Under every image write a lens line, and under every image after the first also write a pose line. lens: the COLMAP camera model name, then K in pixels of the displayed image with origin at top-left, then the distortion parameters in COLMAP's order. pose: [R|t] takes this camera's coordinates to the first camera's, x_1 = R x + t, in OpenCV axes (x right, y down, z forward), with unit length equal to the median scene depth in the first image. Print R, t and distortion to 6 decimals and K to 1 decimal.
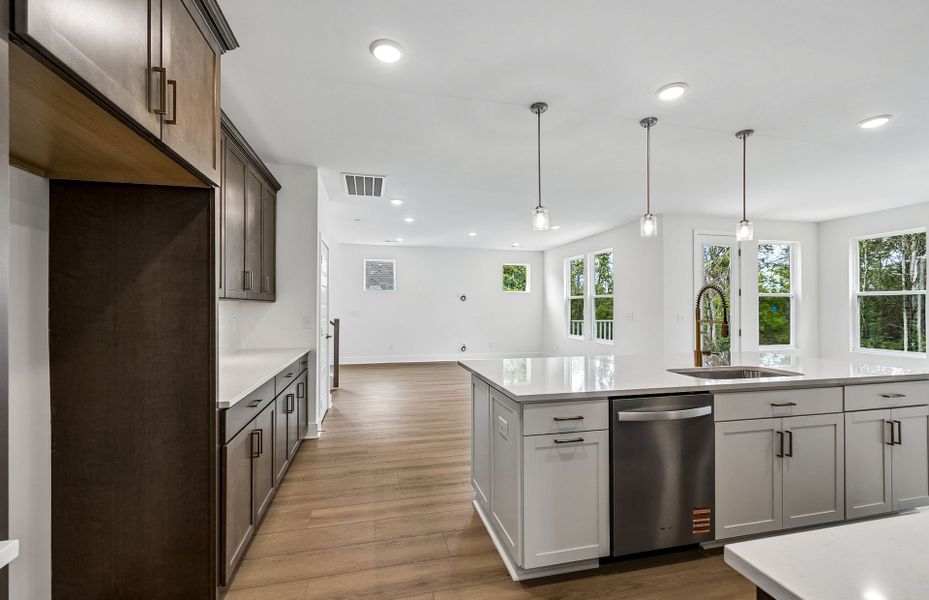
lens RADIAL K [[391.5, 0, 464.4], [0, 391.5, 303.1], [0, 0, 1]] dist [-0.001294, 0.000138]
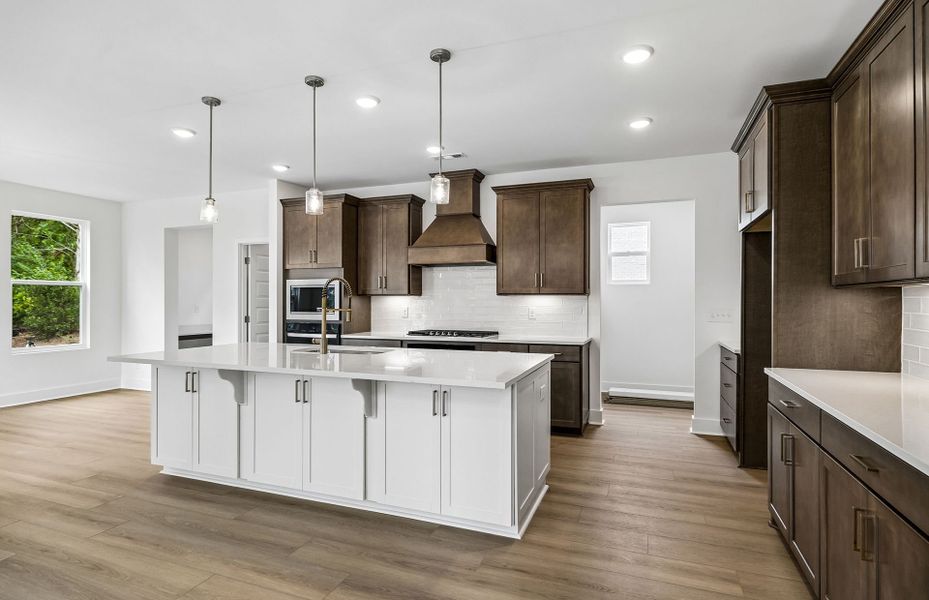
lens RADIAL K [[477.0, 0, 465.2], [0, 477.0, 298.3], [0, 0, 1]] dist [0.001291, 0.001103]
pose [[-0.830956, 0.000770, 0.556337, -0.285028], [-0.007189, 0.999901, -0.012121, 0.017286], [-0.556291, -0.014072, -0.830868, 1.252594]]
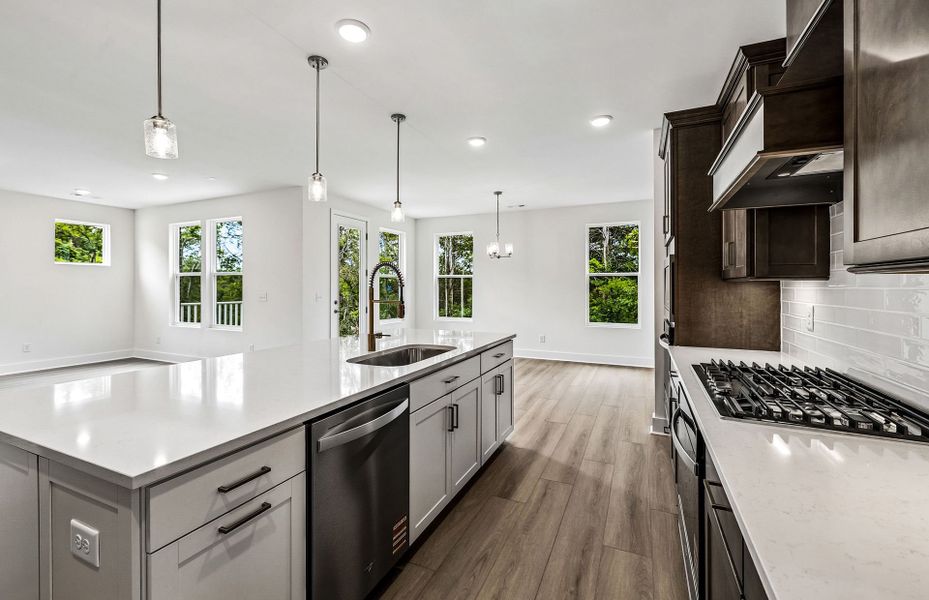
lens RADIAL K [[391.5, 0, 460.7], [0, 391.5, 287.8], [0, 0, 1]] dist [-0.001294, 0.000138]
pose [[0.615614, -0.002166, 0.788045, 0.004086], [-0.007912, 0.999929, 0.008929, 0.002842], [-0.788008, -0.011732, 0.615553, 0.186167]]
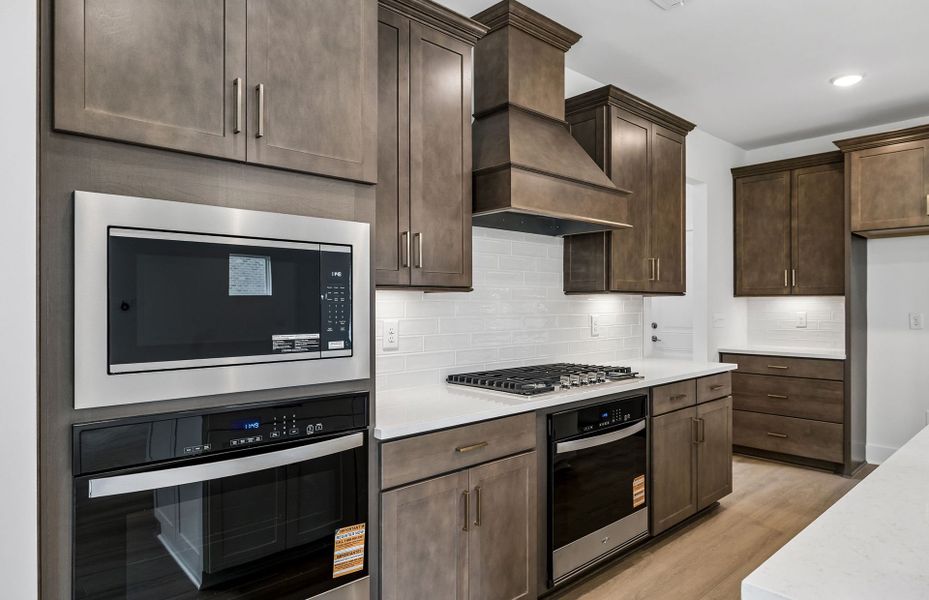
lens RADIAL K [[559.0, 0, 465.0], [0, 559.0, 304.0], [0, 0, 1]] dist [-0.008002, 0.004875]
pose [[-0.870247, -0.000325, -0.492615, 0.923753], [0.004325, 0.999956, -0.008302, 0.013427], [0.492596, -0.009355, -0.870208, 0.730223]]
